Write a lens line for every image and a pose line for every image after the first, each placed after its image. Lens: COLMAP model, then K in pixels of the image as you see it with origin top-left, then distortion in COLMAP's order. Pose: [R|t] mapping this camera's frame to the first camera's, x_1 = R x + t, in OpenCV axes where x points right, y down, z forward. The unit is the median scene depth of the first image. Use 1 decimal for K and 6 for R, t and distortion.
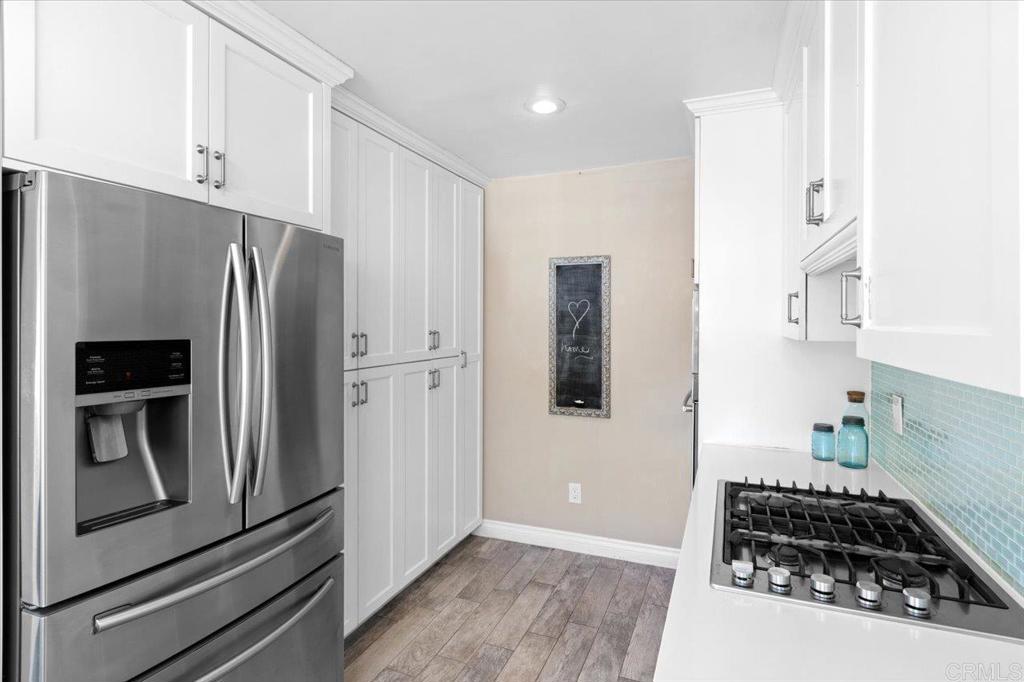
lens RADIAL K [[516.8, 0, 526.0], [0, 516.8, 326.5], [0, 0, 1]] dist [-0.001087, -0.000056]
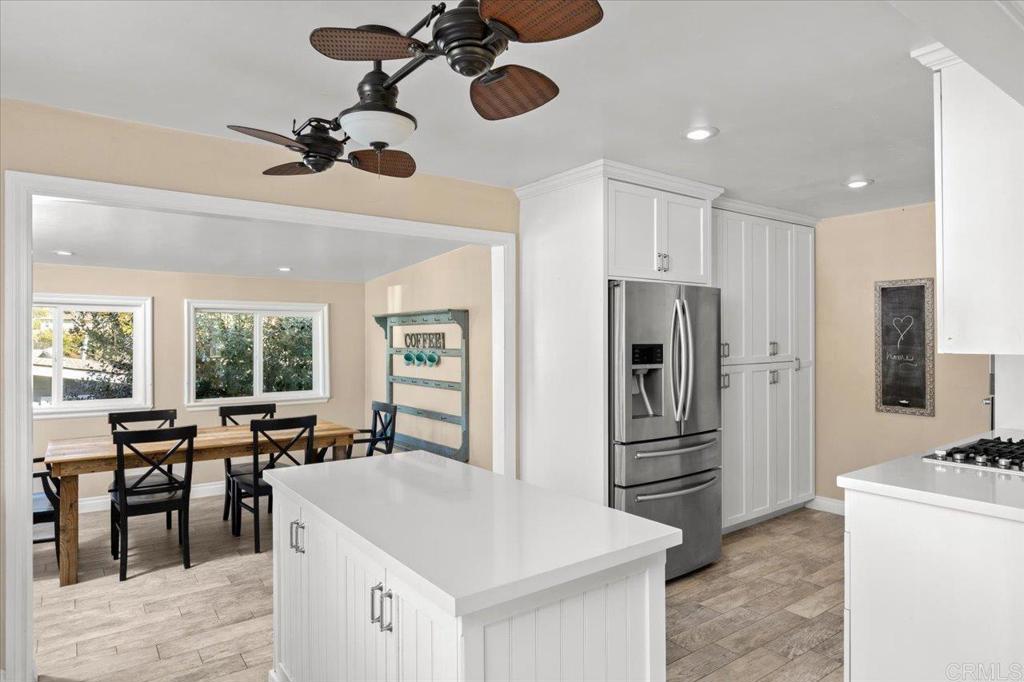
lens RADIAL K [[611.4, 0, 512.0], [0, 611.4, 341.0], [0, 0, 1]] dist [-0.000268, -0.000678]
pose [[0.845829, -0.004029, -0.533440, 0.092765], [0.002688, 0.999991, -0.003290, 0.008223], [0.533448, 0.001349, 0.845832, -0.683176]]
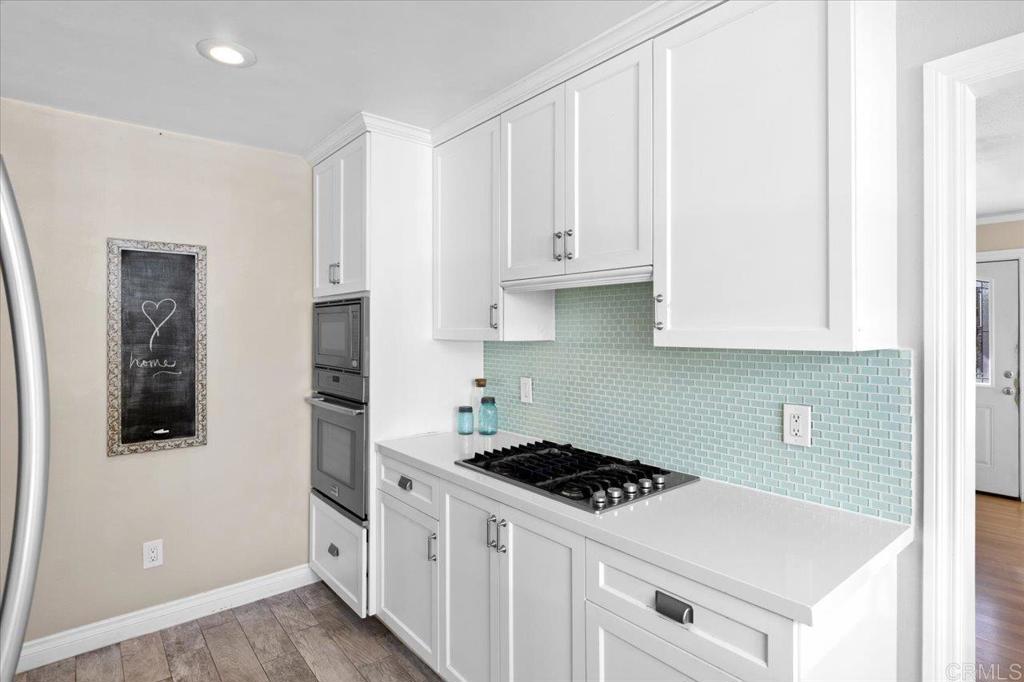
lens RADIAL K [[534.0, 0, 509.2], [0, 534.0, 328.8], [0, 0, 1]] dist [0.004780, 0.000823]
pose [[0.490225, -0.003329, 0.871590, -0.342164], [0.009397, 0.999955, -0.001466, -0.000858], [-0.871545, 0.008908, 0.490234, 0.163043]]
